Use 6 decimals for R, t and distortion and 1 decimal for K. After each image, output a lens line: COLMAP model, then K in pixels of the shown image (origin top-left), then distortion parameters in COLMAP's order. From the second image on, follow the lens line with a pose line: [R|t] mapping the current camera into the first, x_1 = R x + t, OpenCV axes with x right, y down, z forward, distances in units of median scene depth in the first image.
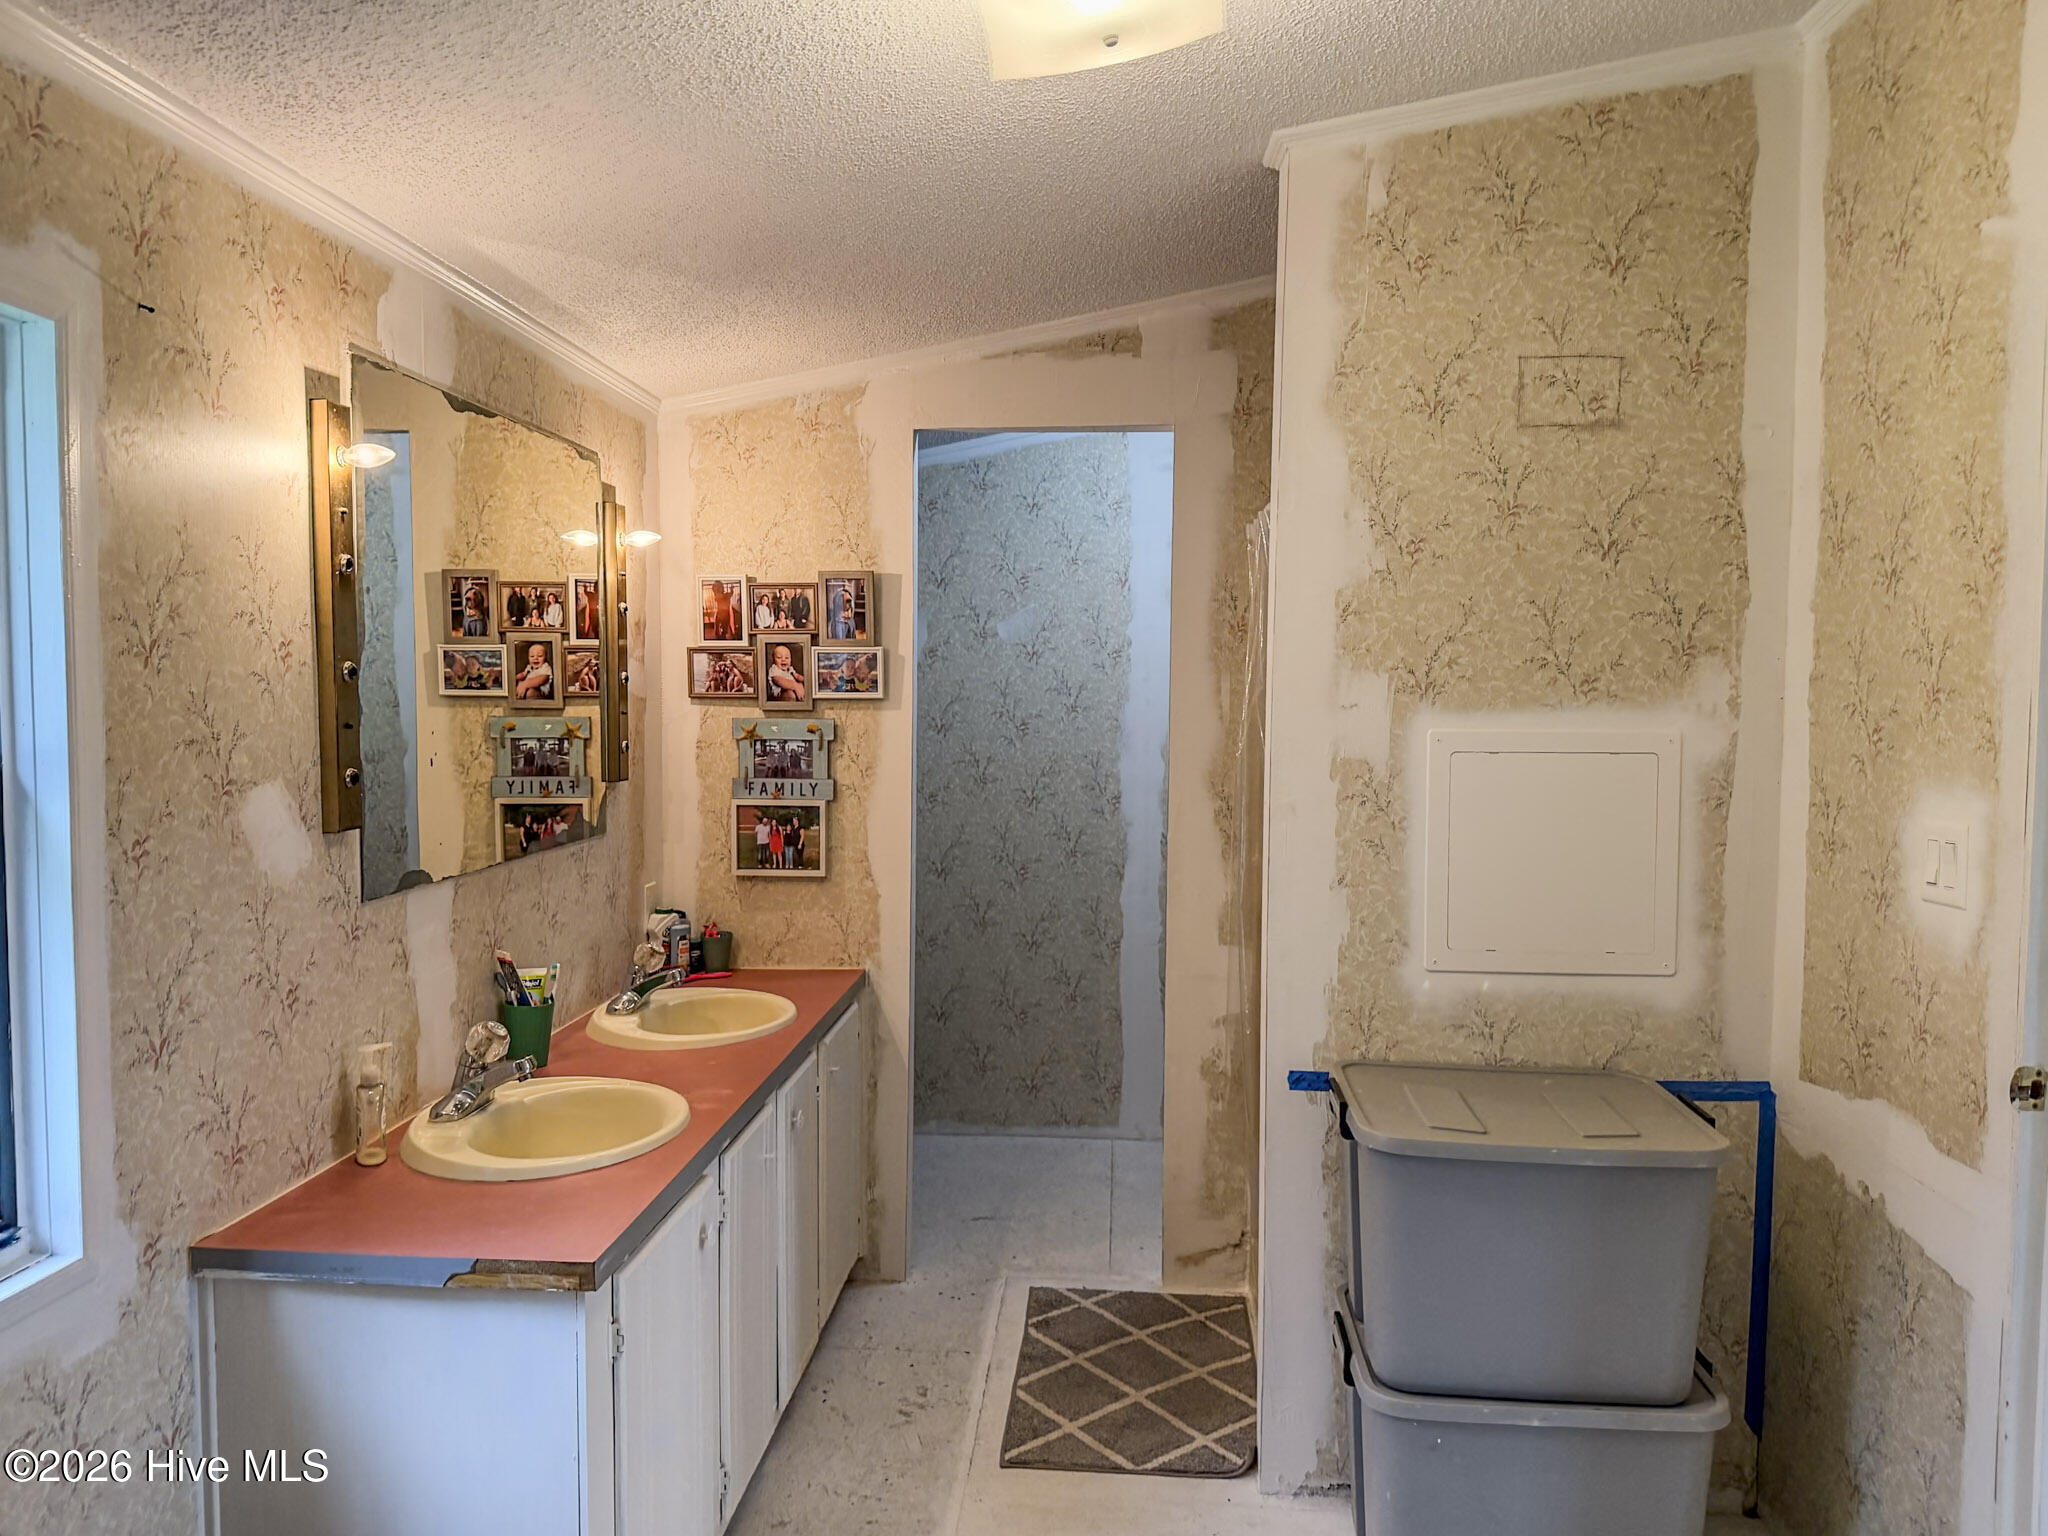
lens RADIAL K [[1442.8, 0, 1026.9], [0, 1442.8, 763.2], [0, 0, 1]] dist [0.081483, -0.106506]
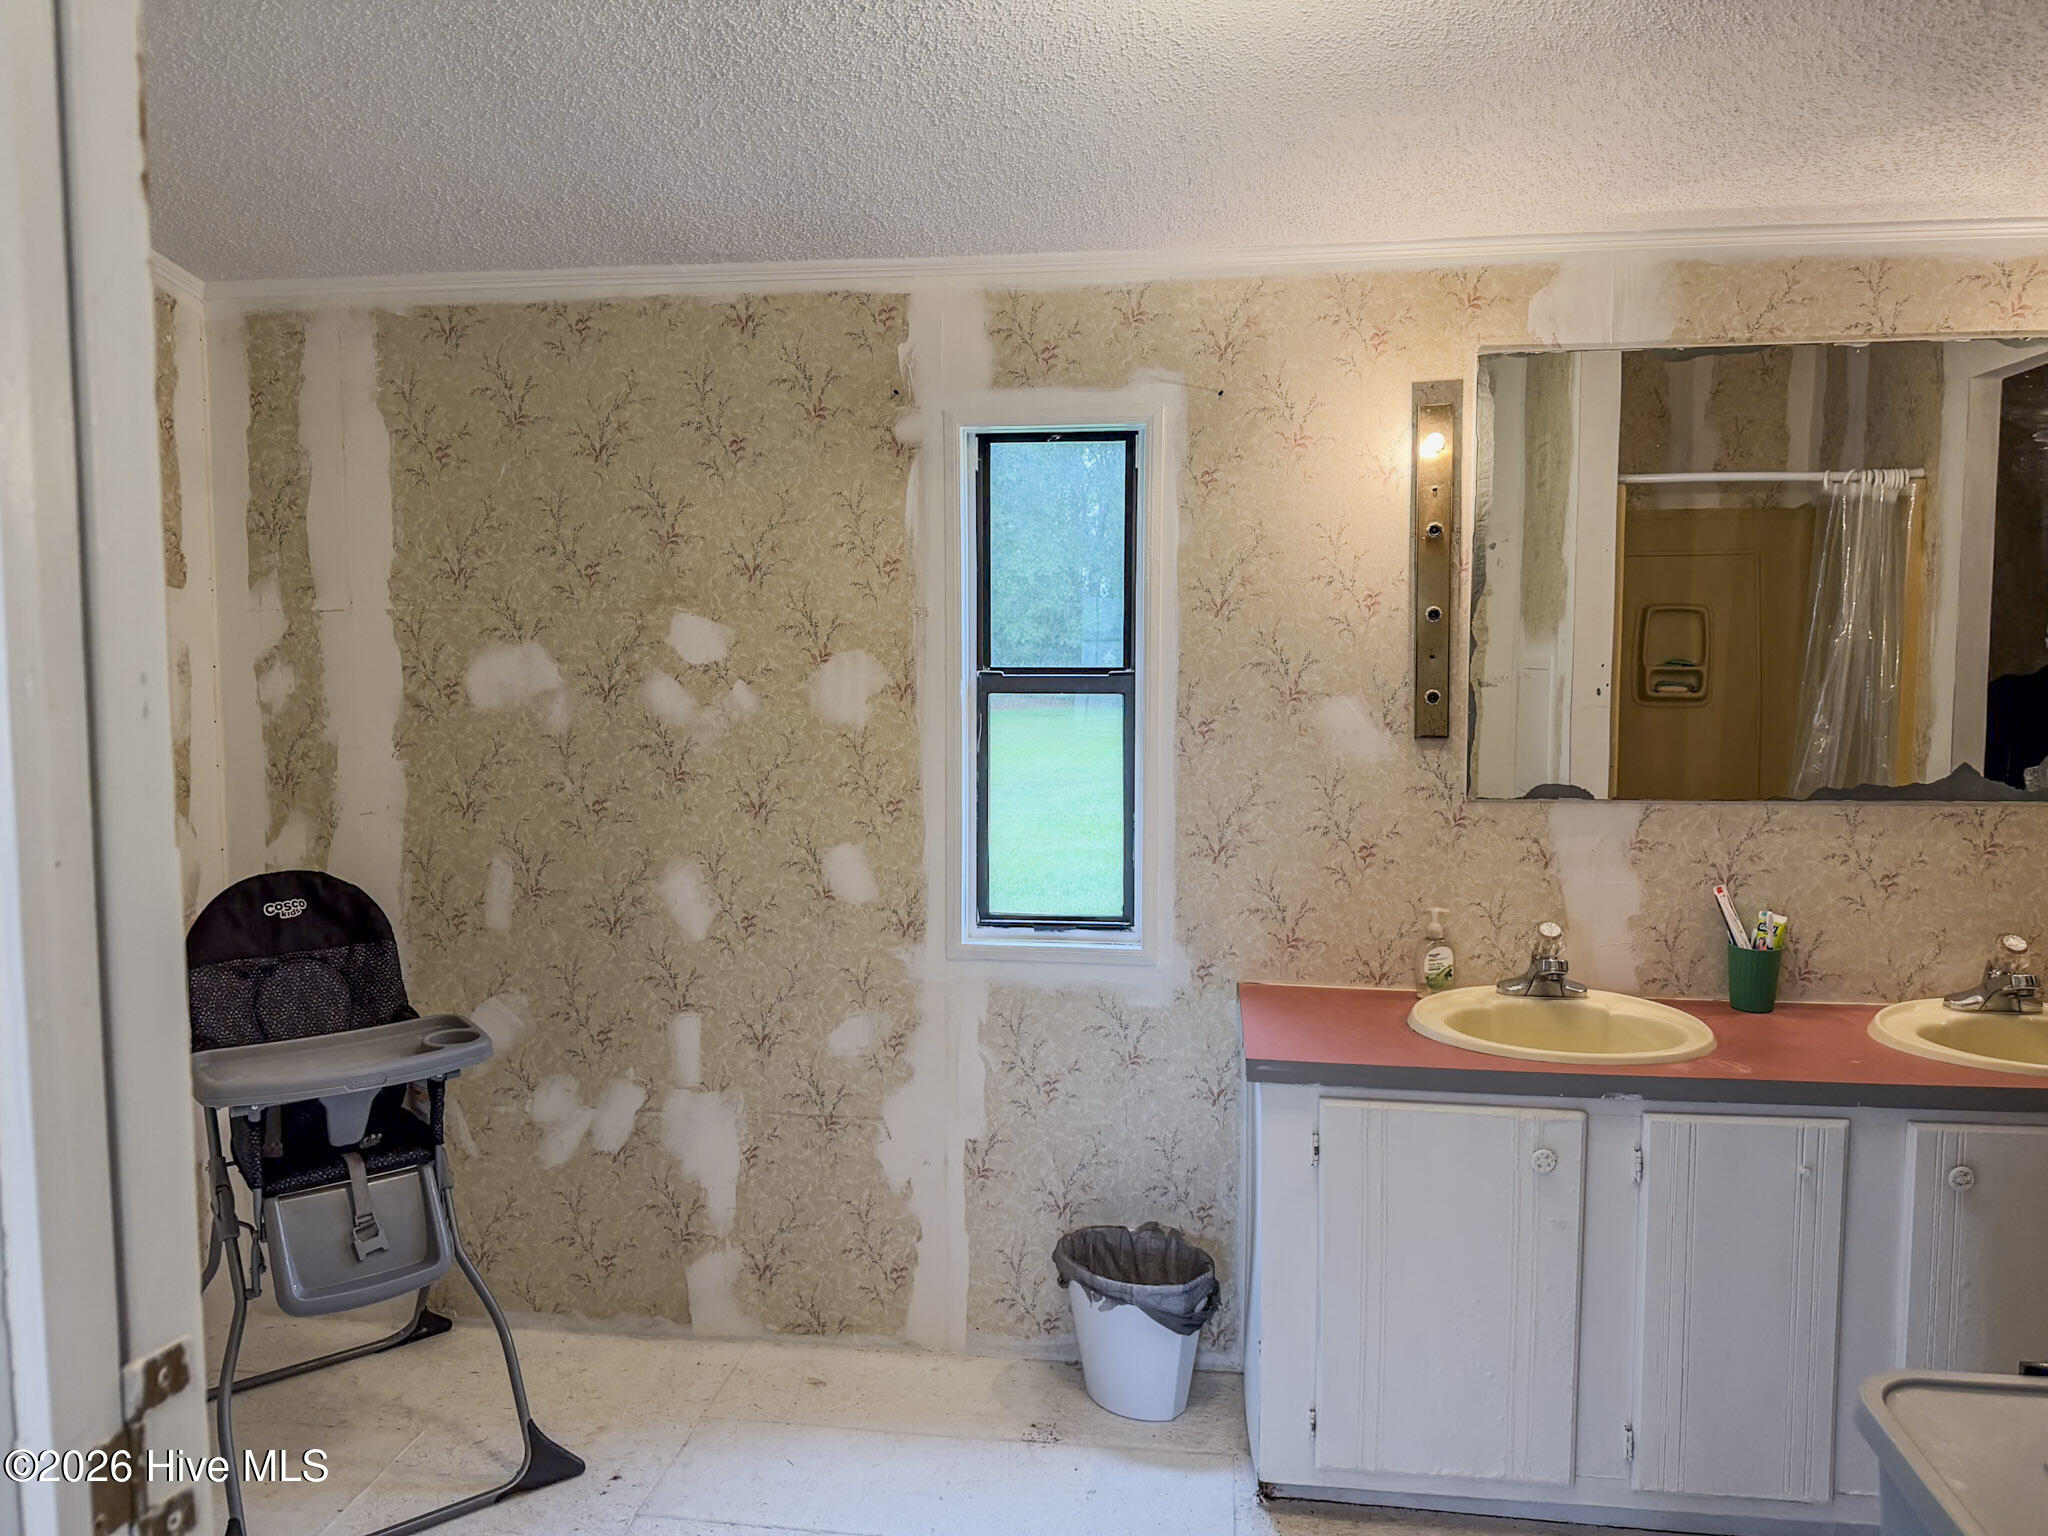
lens RADIAL K [[1442.8, 0, 1026.9], [0, 1442.8, 763.2], [0, 0, 1]] dist [0.081483, -0.106506]
pose [[-0.065355, 0.078717, -0.994752, 0.919920], [-0.044488, 0.995663, 0.081712, -0.022535], [0.996870, 0.049595, -0.061570, 0.799878]]
